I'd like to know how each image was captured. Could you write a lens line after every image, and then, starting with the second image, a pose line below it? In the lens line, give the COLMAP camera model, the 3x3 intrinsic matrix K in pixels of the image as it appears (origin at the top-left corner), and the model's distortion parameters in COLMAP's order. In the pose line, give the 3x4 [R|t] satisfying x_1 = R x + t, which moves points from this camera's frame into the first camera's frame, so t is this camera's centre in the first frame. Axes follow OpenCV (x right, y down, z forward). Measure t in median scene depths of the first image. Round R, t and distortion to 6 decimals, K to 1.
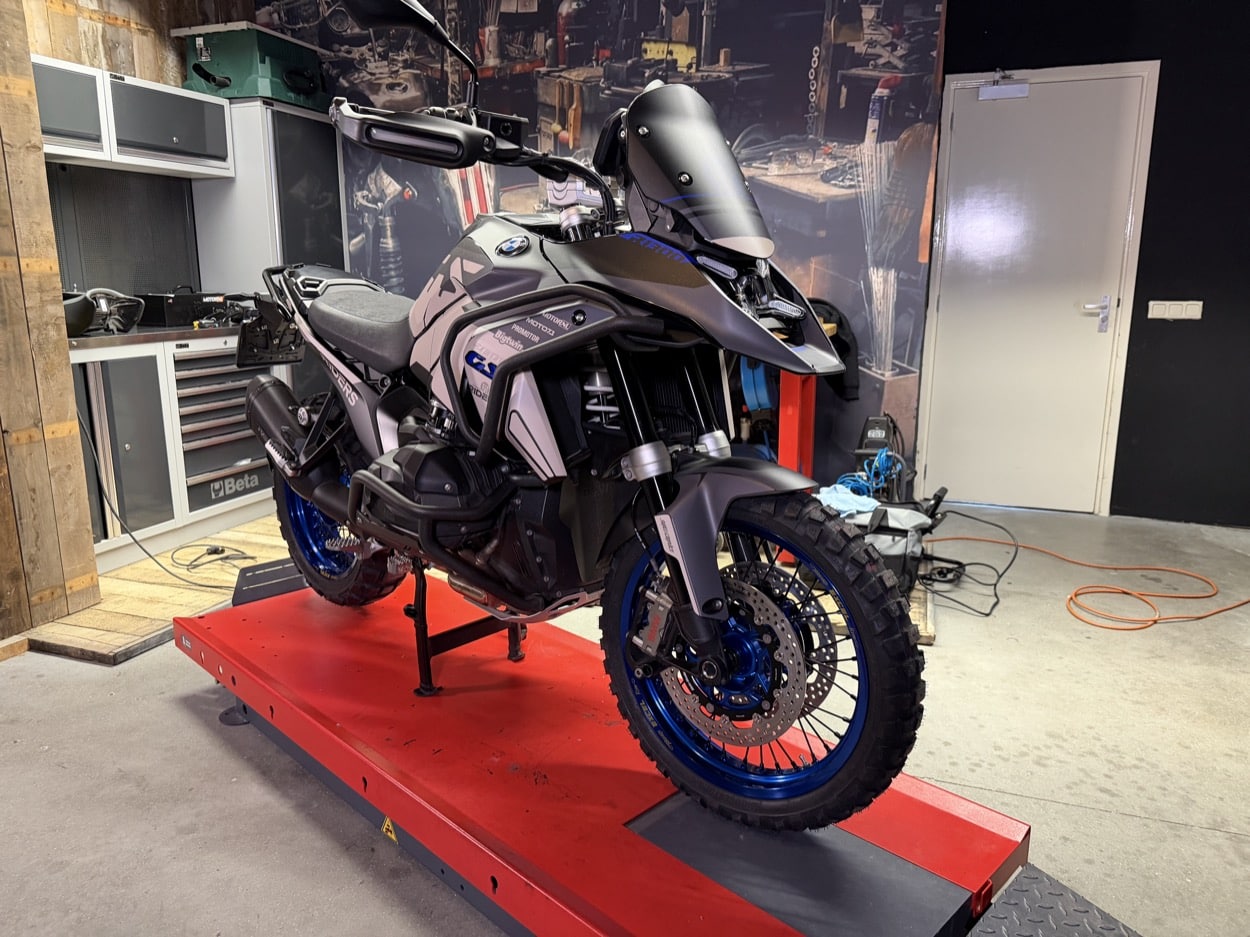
lens RADIAL K [[890.1, 0, 616.6], [0, 890.1, 466.5], [0, 0, 1]] dist [-0.006492, -0.015075]
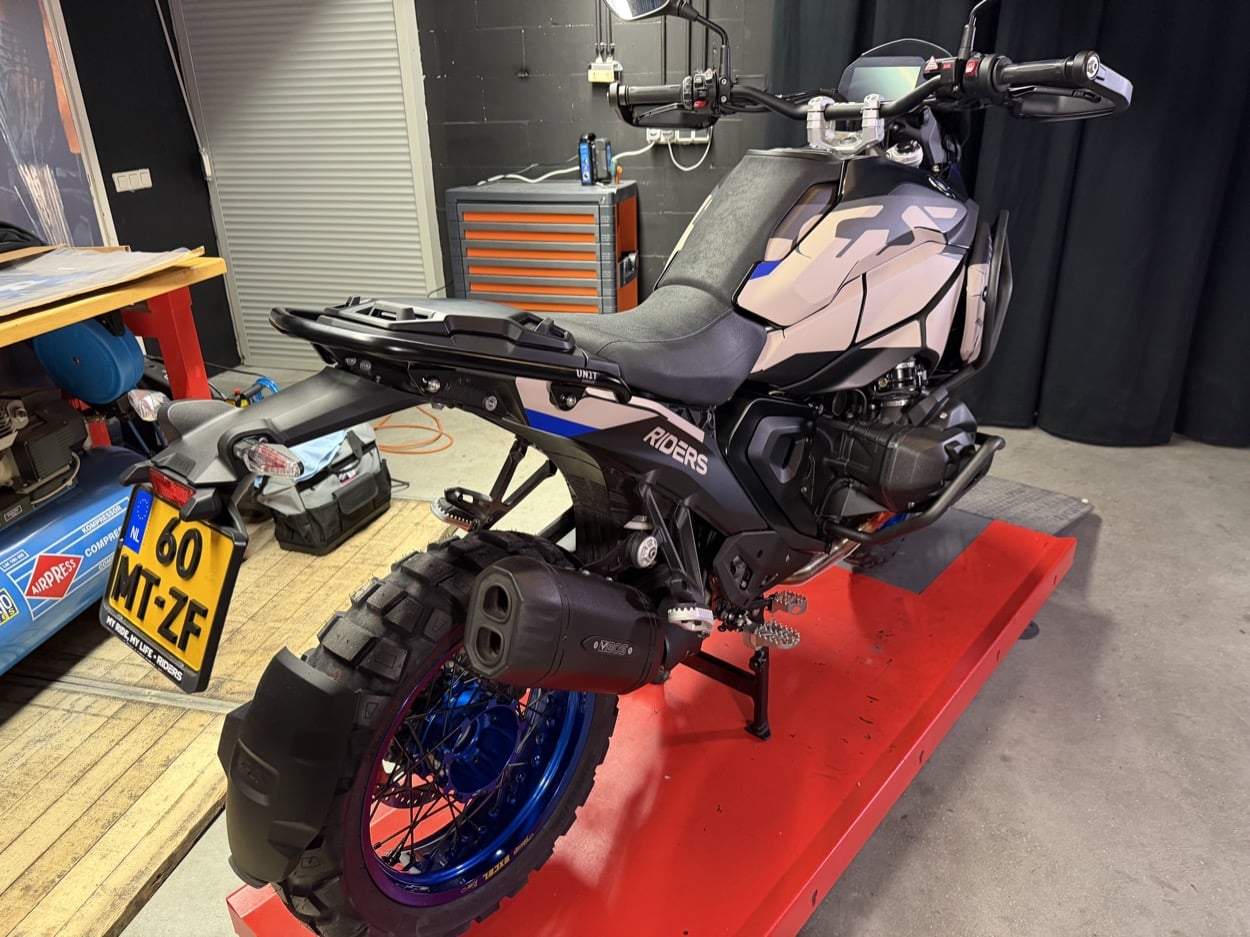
lens RADIAL K [[890.1, 0, 626.5], [0, 890.1, 478.9], [0, 0, 1]] dist [-0.006492, -0.015075]
pose [[-0.090175, -0.408546, 0.908272, -0.488046], [0.219994, 0.881288, 0.418250, -0.192460], [-0.971324, 0.237530, 0.010408, 0.590352]]
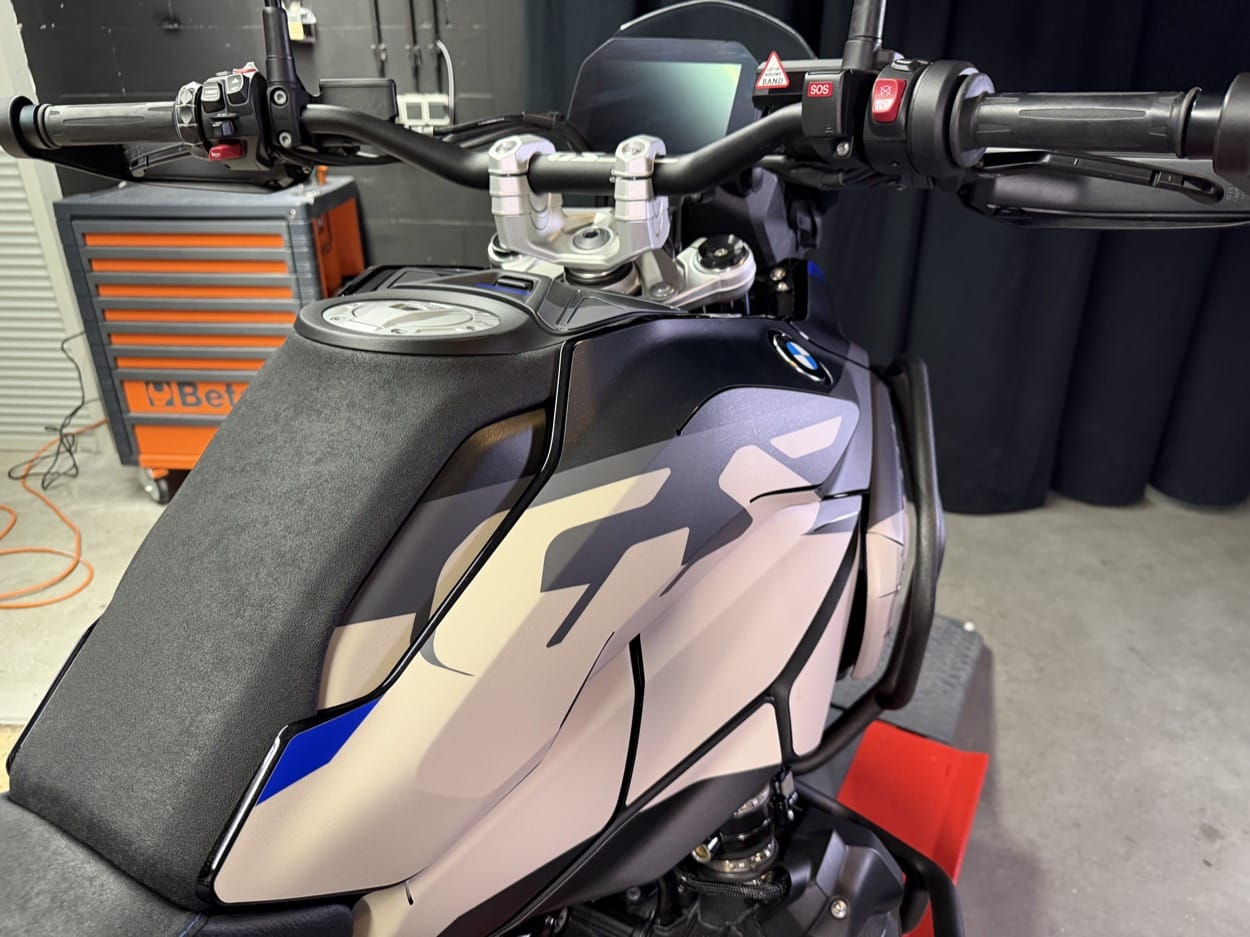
lens RADIAL K [[890.1, 0, 632.0], [0, 890.1, 468.1], [0, 0, 1]] dist [-0.006492, -0.015075]
pose [[-0.289947, -0.436797, 0.851551, -0.201811], [0.186745, 0.846849, 0.497970, -0.183172], [-0.938646, 0.303408, -0.163971, 0.480644]]
